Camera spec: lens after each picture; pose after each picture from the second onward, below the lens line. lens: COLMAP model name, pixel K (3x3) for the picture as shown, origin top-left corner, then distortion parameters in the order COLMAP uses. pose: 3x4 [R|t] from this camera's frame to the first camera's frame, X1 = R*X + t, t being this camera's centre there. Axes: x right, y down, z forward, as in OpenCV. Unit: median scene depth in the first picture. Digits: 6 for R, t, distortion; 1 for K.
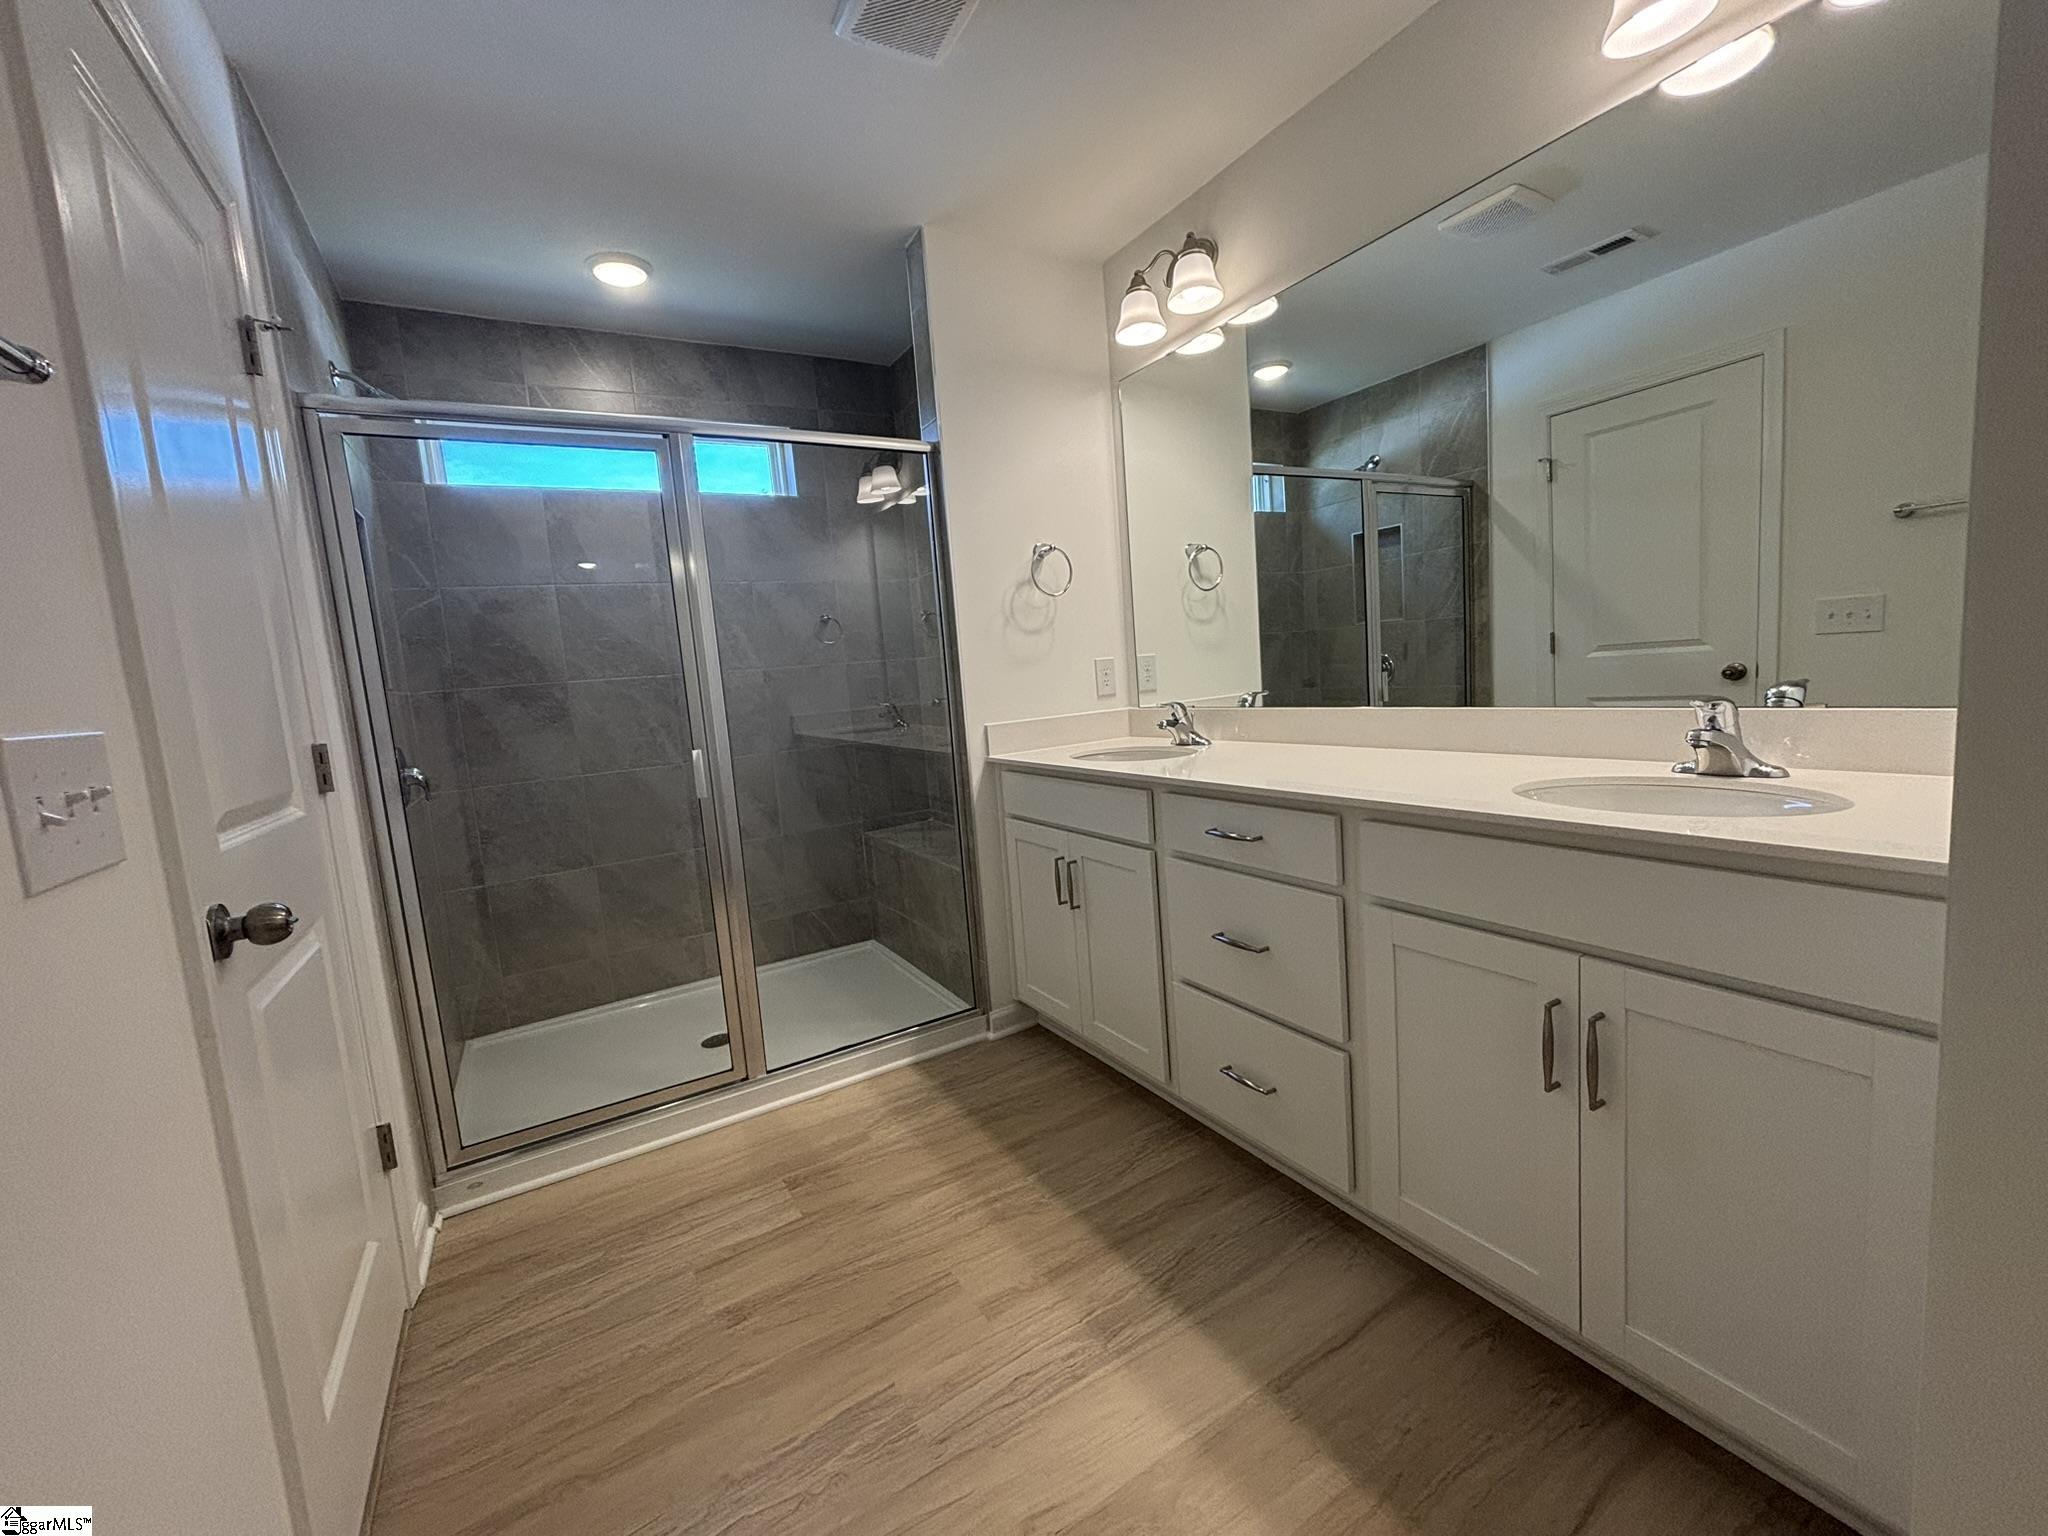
lens RADIAL K [[822.1, 0, 1022.5], [0, 822.1, 769.2], [0, 0, 1]] dist [0.000553, -0.000957]
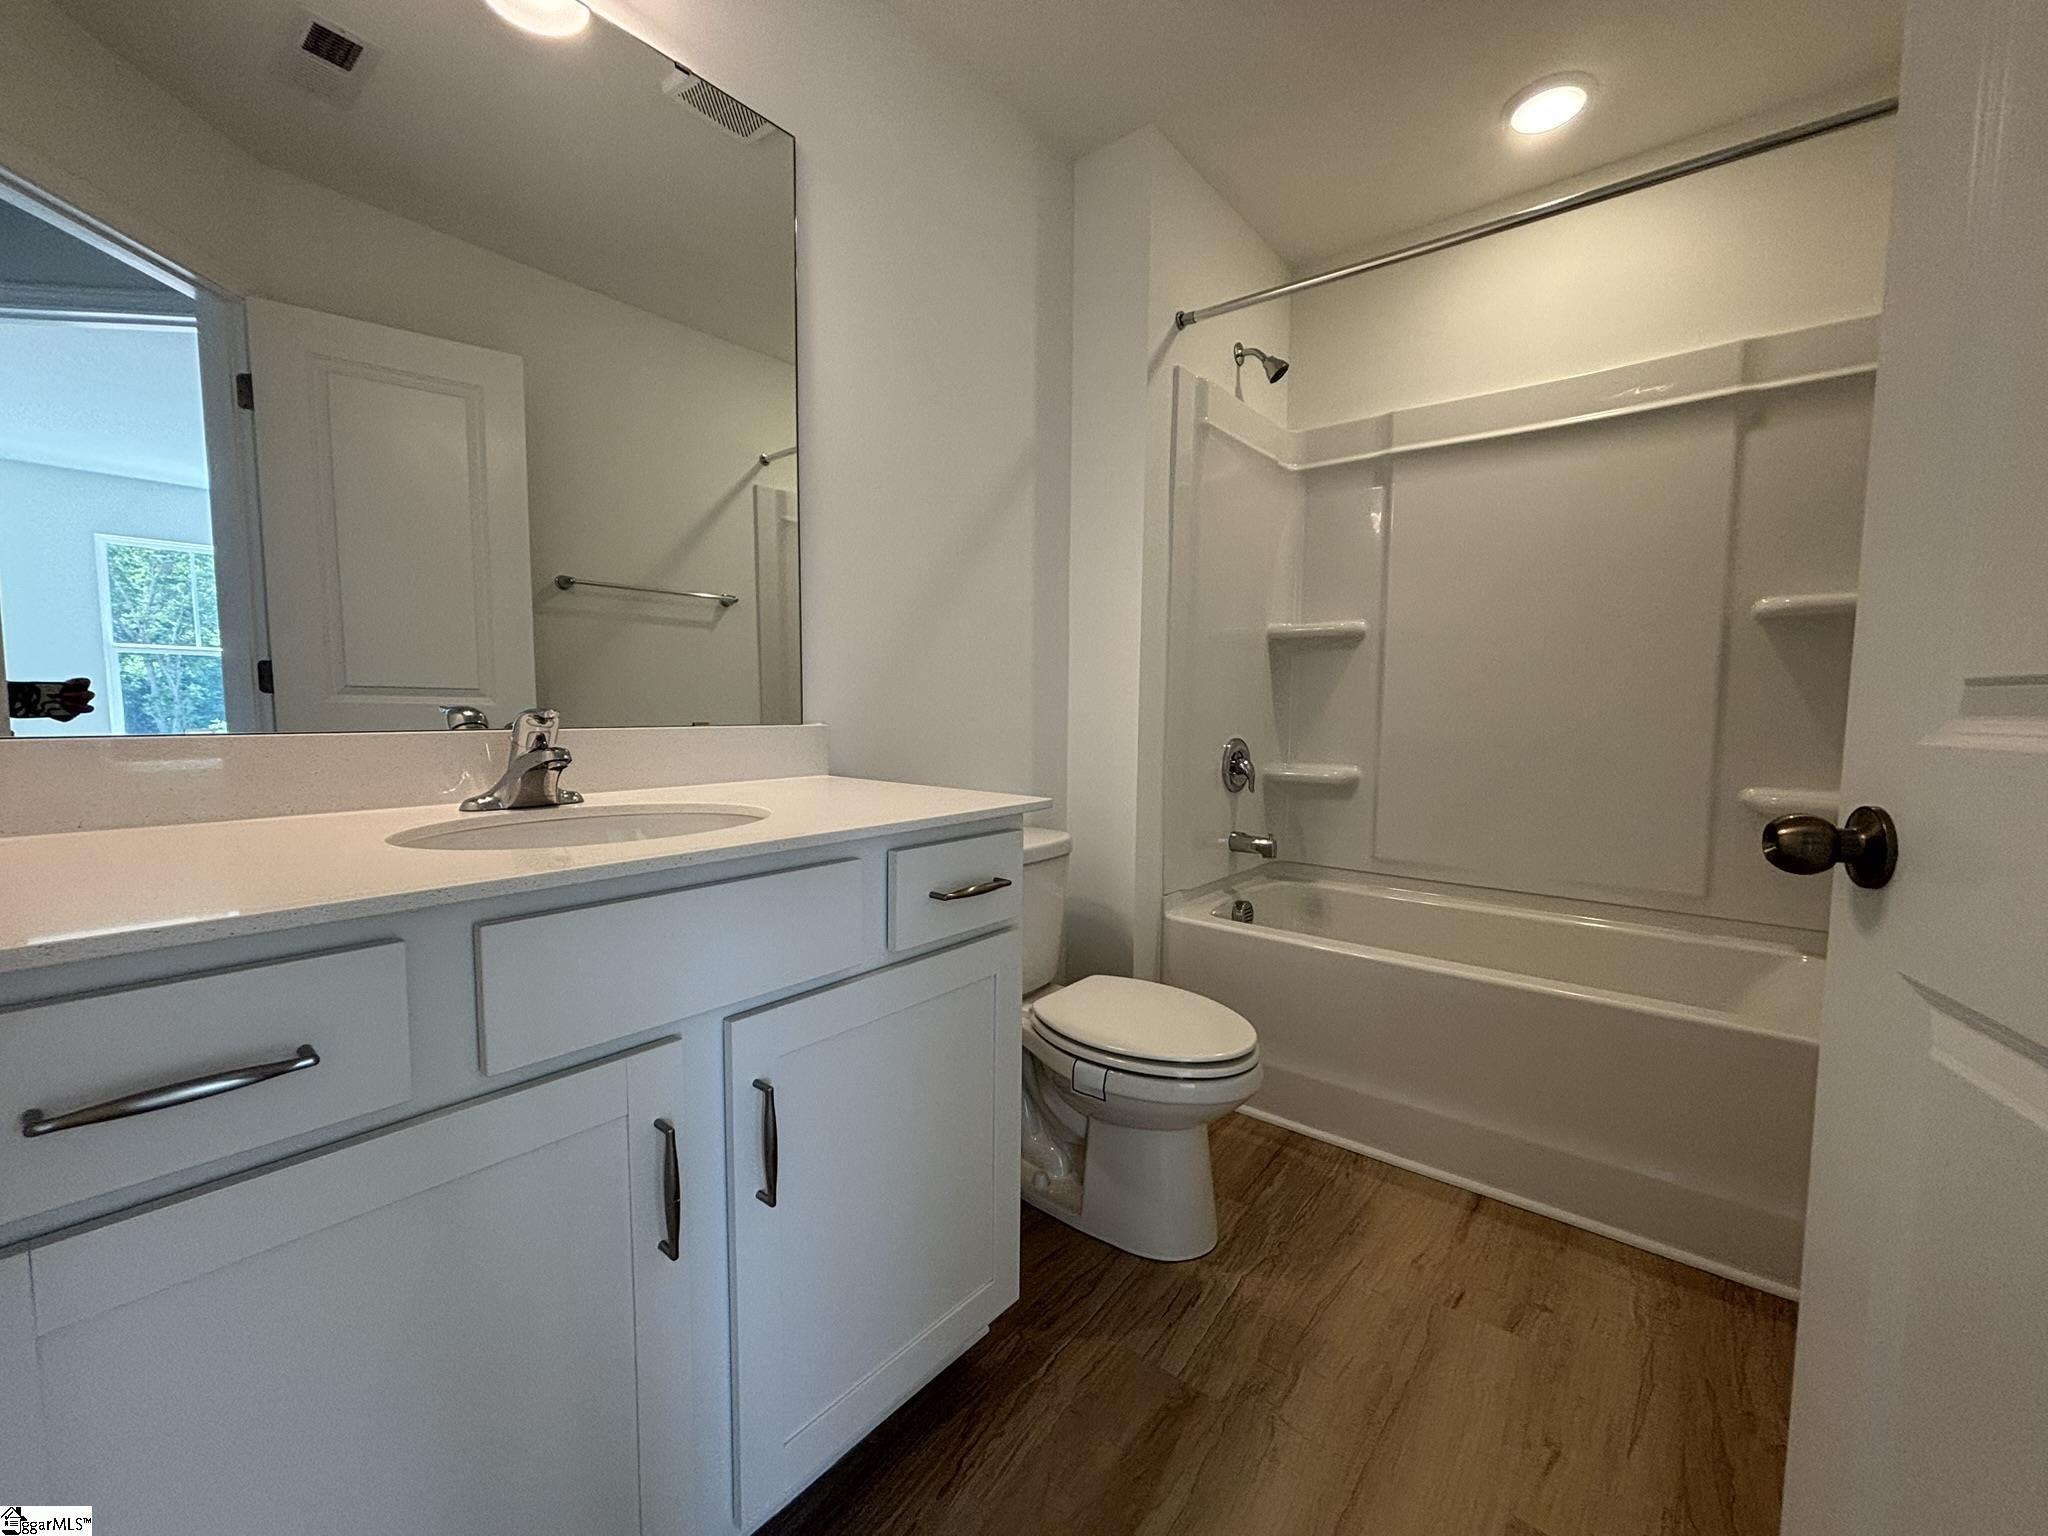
lens RADIAL K [[822.1, 0, 1022.5], [0, 822.1, 767.4], [0, 0, 1]] dist [0.000553, -0.000957]
pose [[-0.326313, -0.008311, 0.945225, -0.172623], [0.114371, 0.992268, 0.048208, -0.018016], [-0.938317, 0.123837, -0.322839, 0.812803]]
